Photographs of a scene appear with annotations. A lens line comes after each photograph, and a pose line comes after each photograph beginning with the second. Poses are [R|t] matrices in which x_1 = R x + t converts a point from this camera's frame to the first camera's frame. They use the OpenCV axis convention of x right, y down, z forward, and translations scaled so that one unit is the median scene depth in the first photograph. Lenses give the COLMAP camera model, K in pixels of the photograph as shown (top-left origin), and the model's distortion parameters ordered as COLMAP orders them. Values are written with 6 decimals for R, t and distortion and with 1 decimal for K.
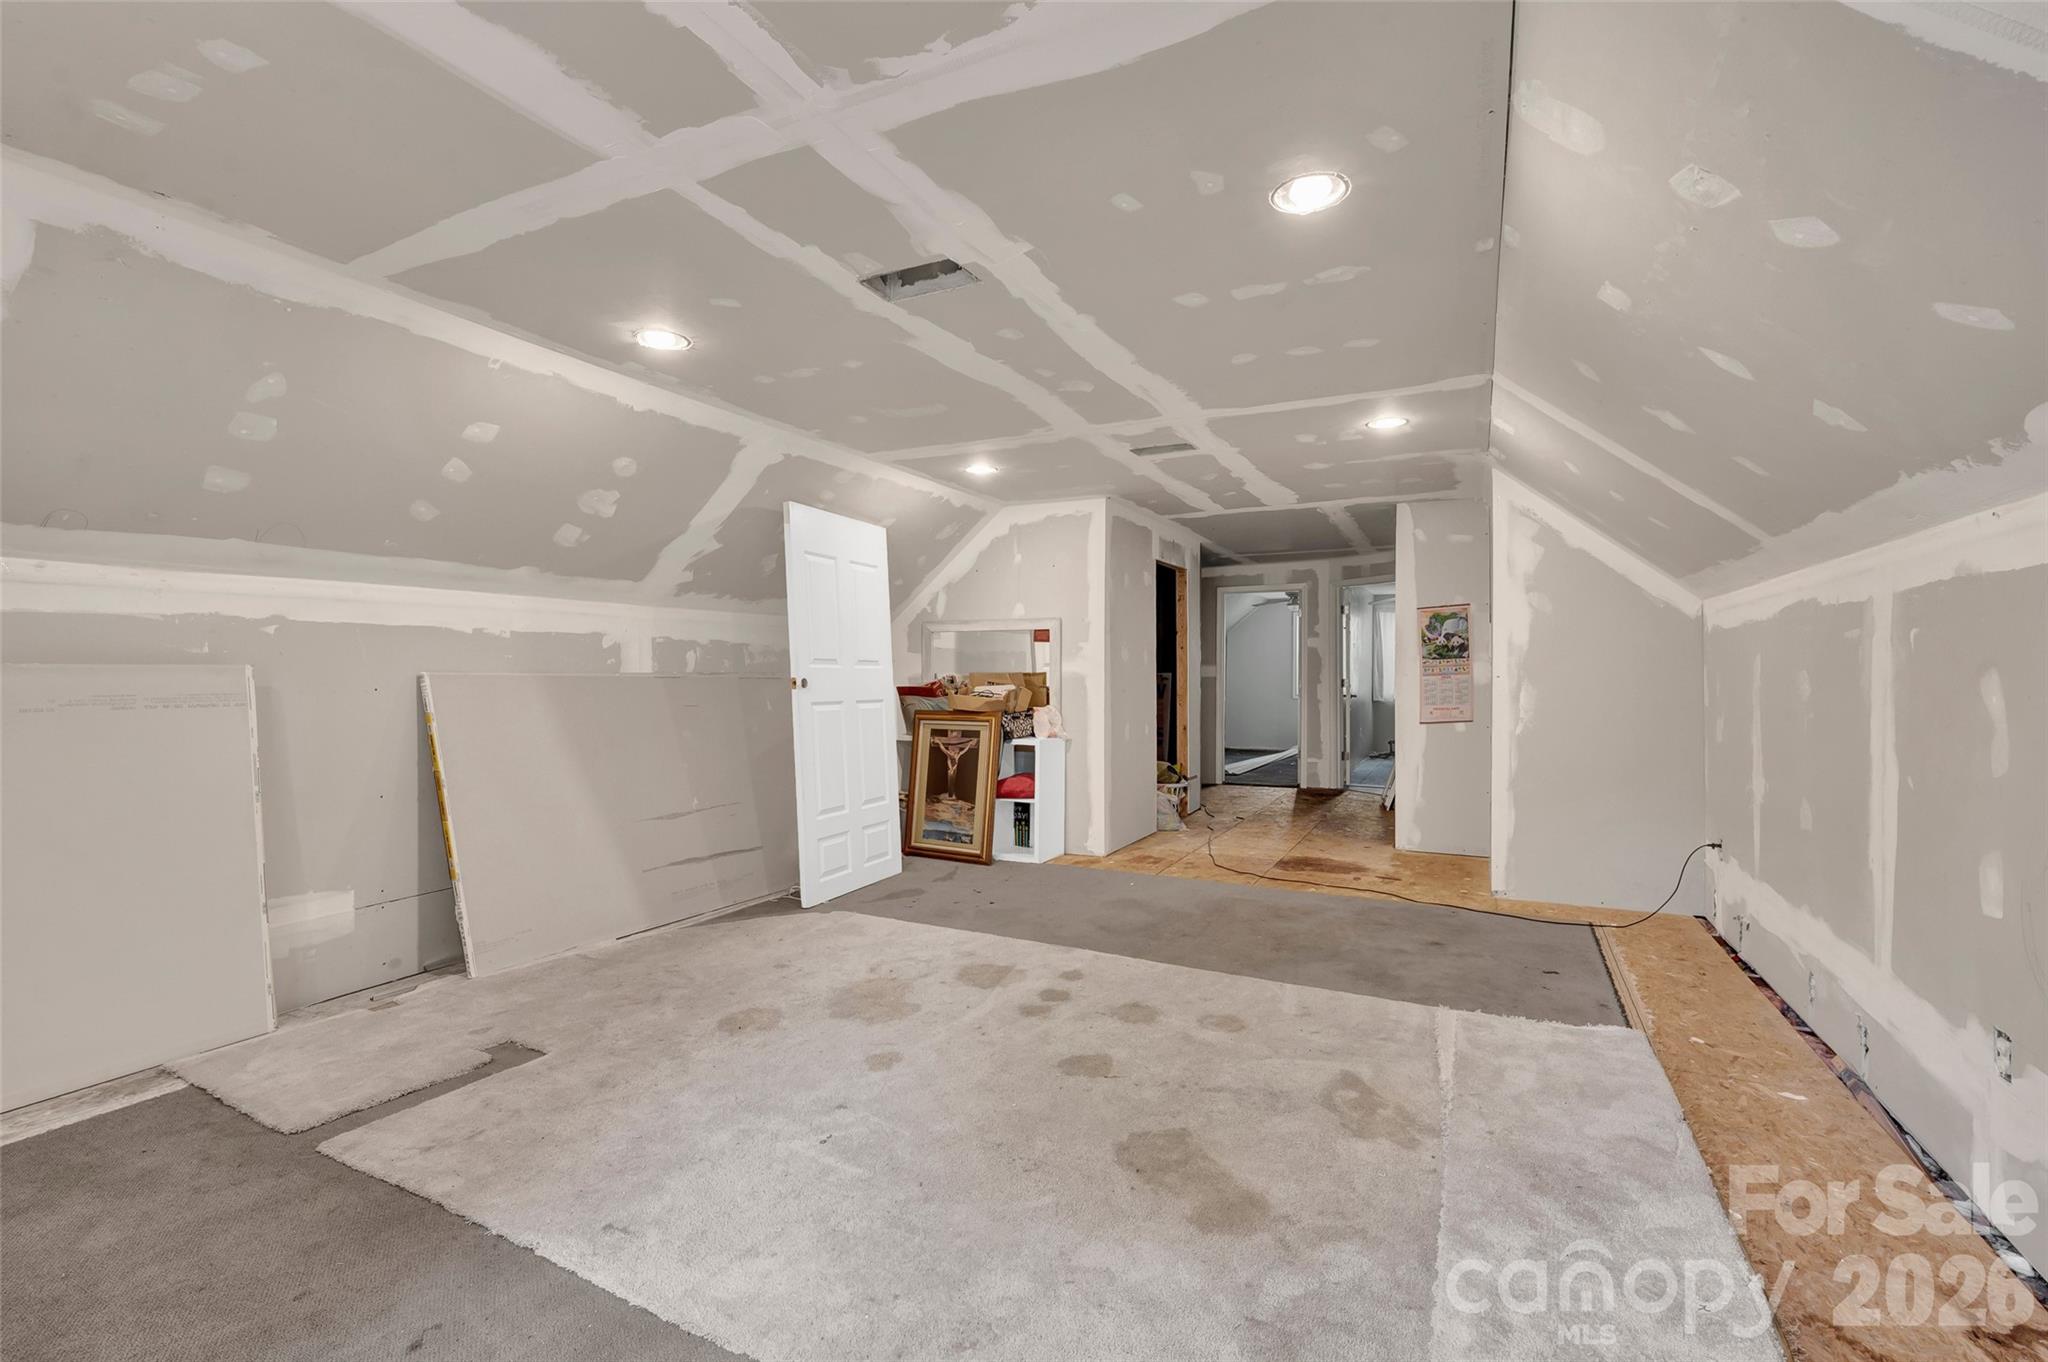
lens RADIAL K [[881.2, 0, 1031.8], [0, 881.2, 690.9], [0, 0, 1]] dist [0.000445, 0.000284]
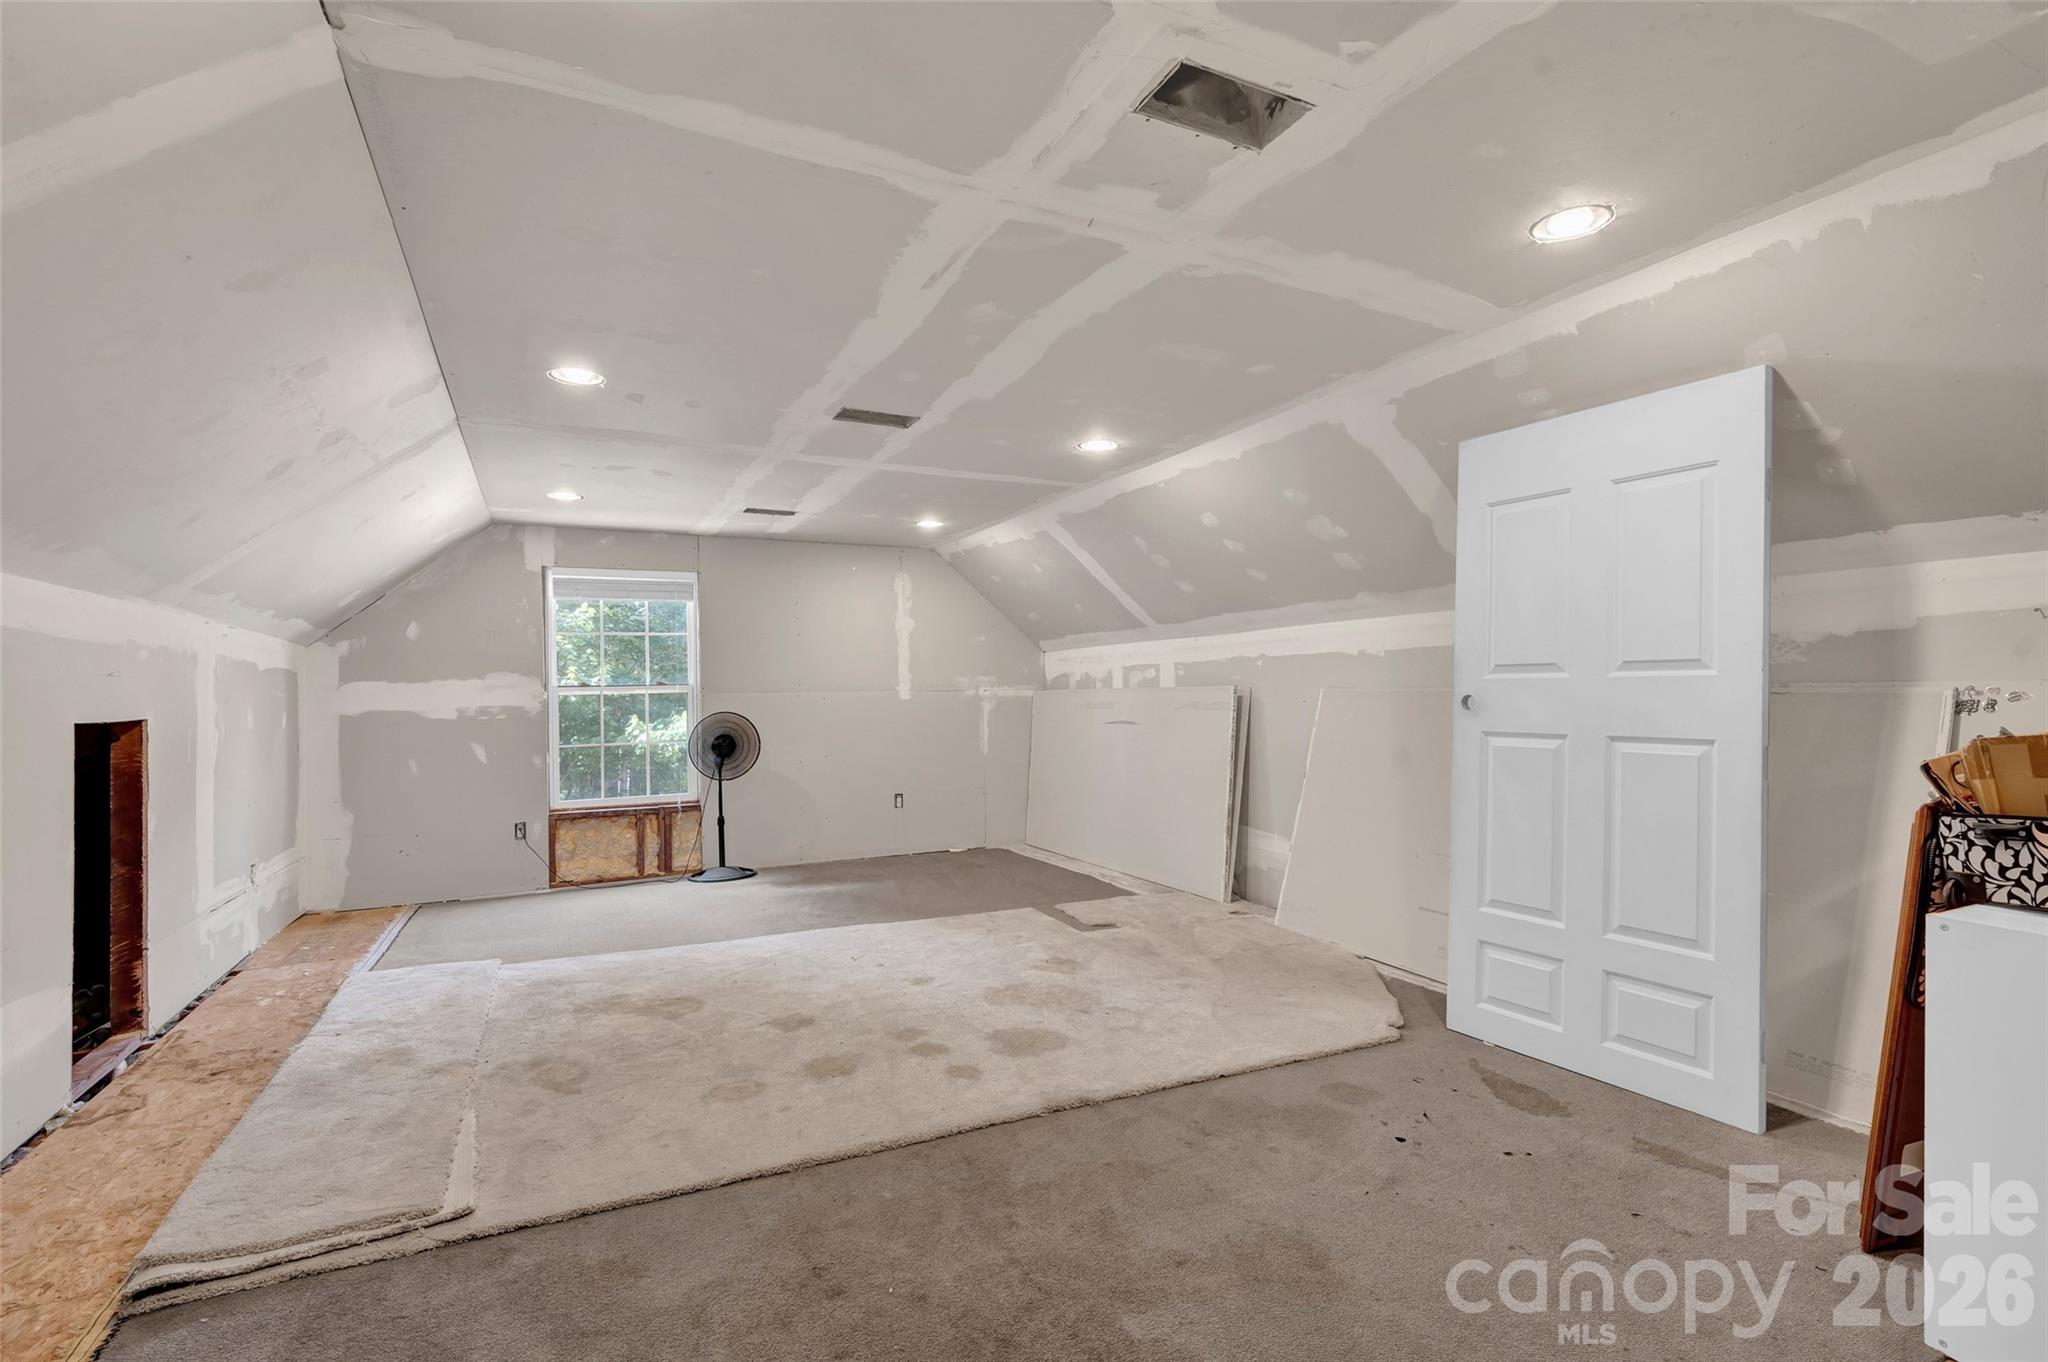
lens RADIAL K [[881.2, 0, 1029.1], [0, 881.2, 682.7], [0, 0, 1]] dist [0.000445, 0.000284]
pose [[-0.568440, -0.002532, -0.822721, 0.610771], [-0.003591, 0.999993, -0.000596, -0.027345], [0.822717, 0.002616, -0.568446, 1.369578]]
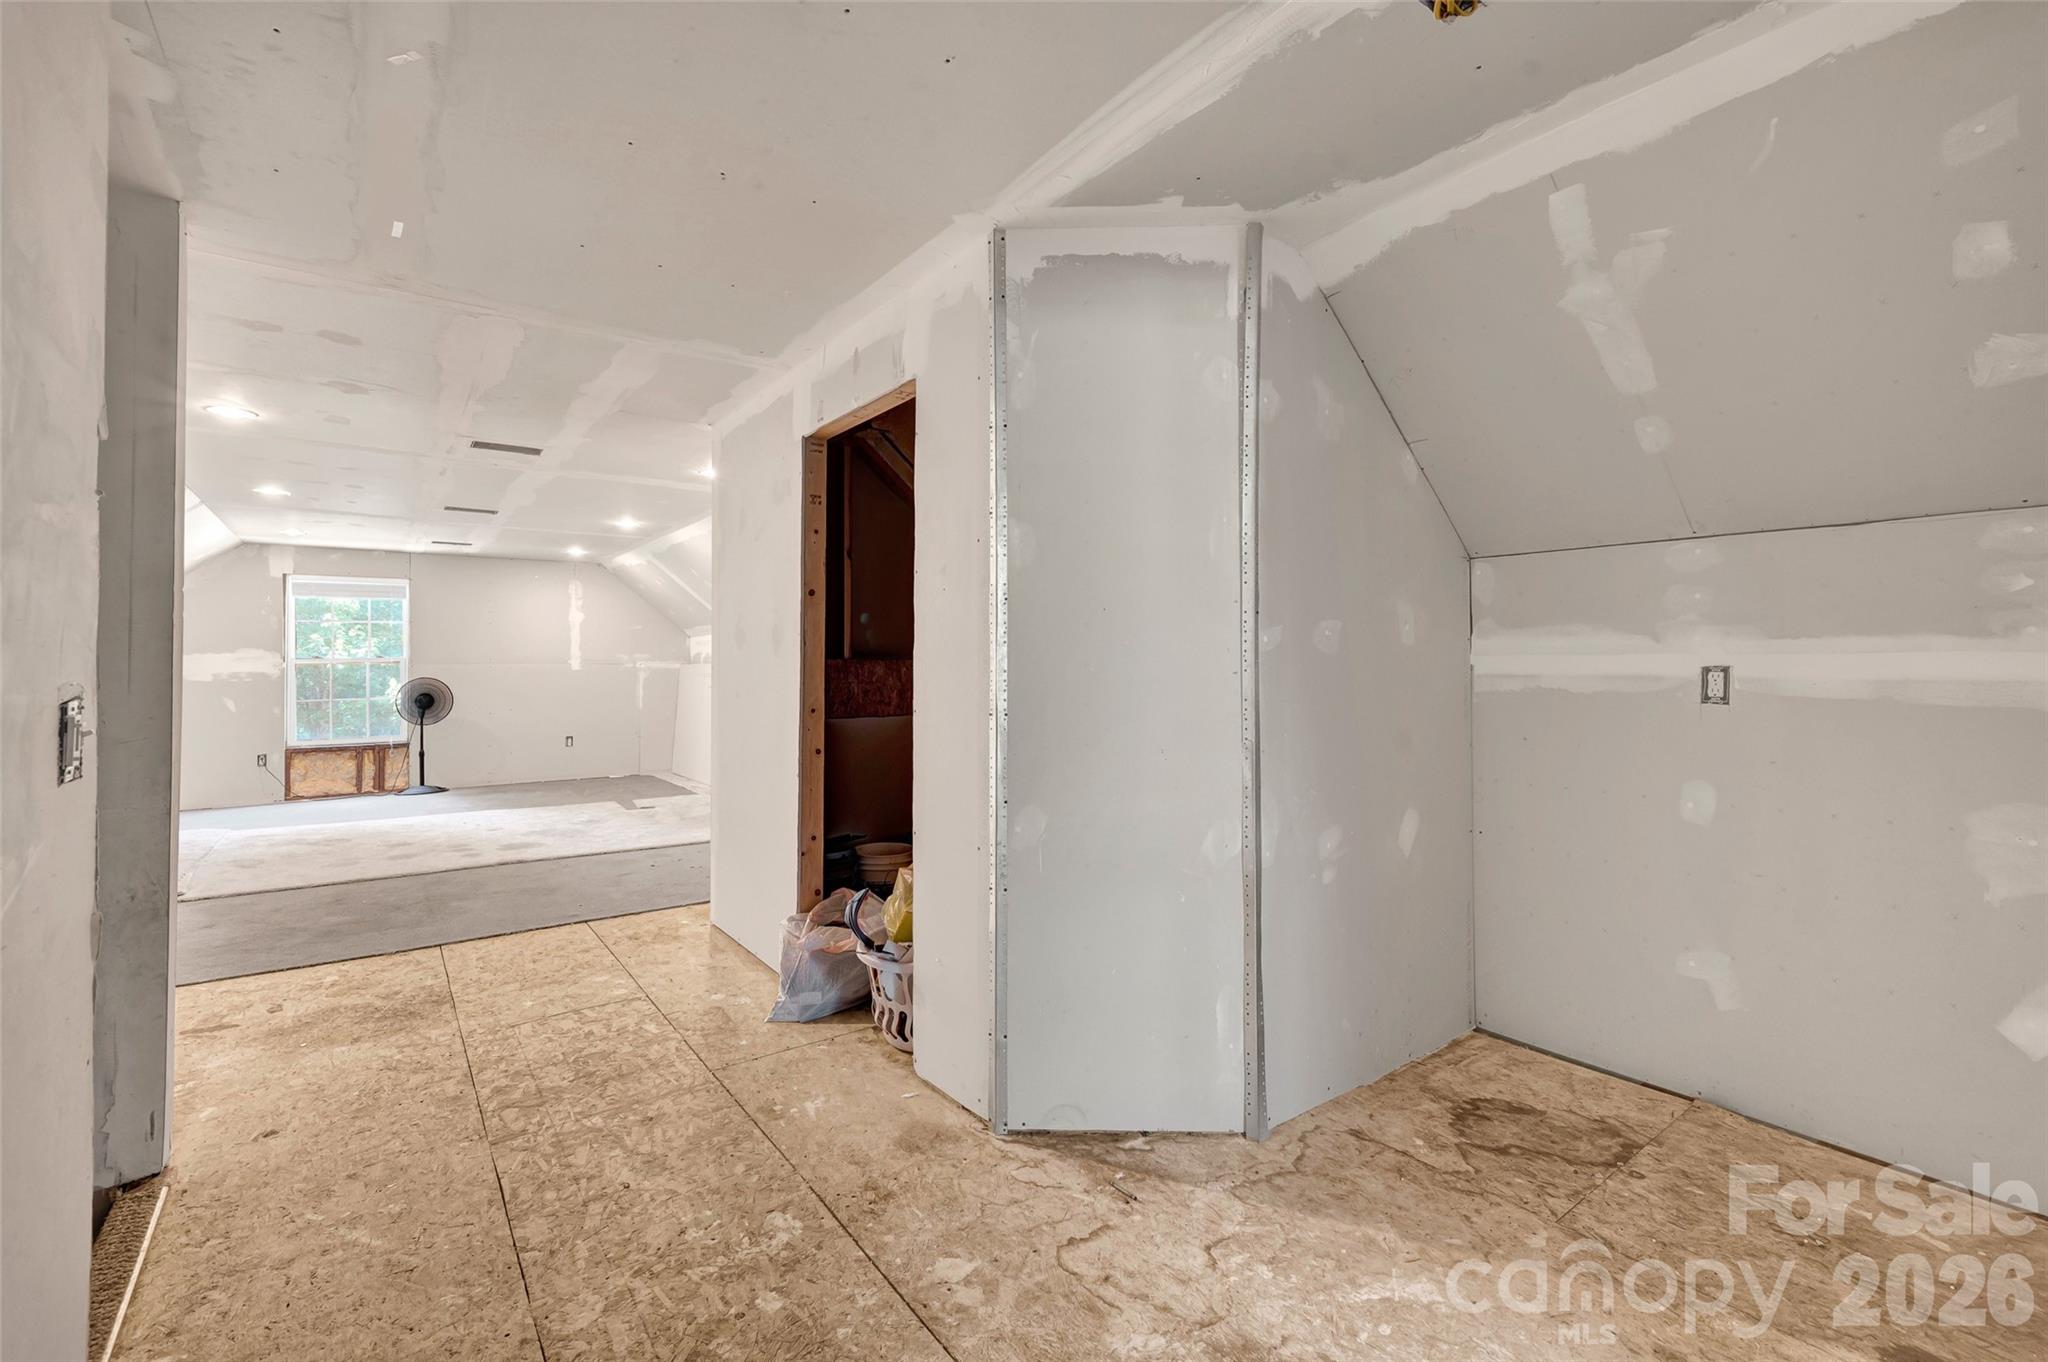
lens RADIAL K [[881.2, 0, 1043.7], [0, 881.2, 649.5], [0, 0, 1]] dist [0.000445, 0.000284]
pose [[-0.439738, -0.013288, -0.898028, 0.857310], [-0.013590, 0.999875, -0.008140, -0.042986], [0.898023, 0.008625, -0.439864, 2.134324]]
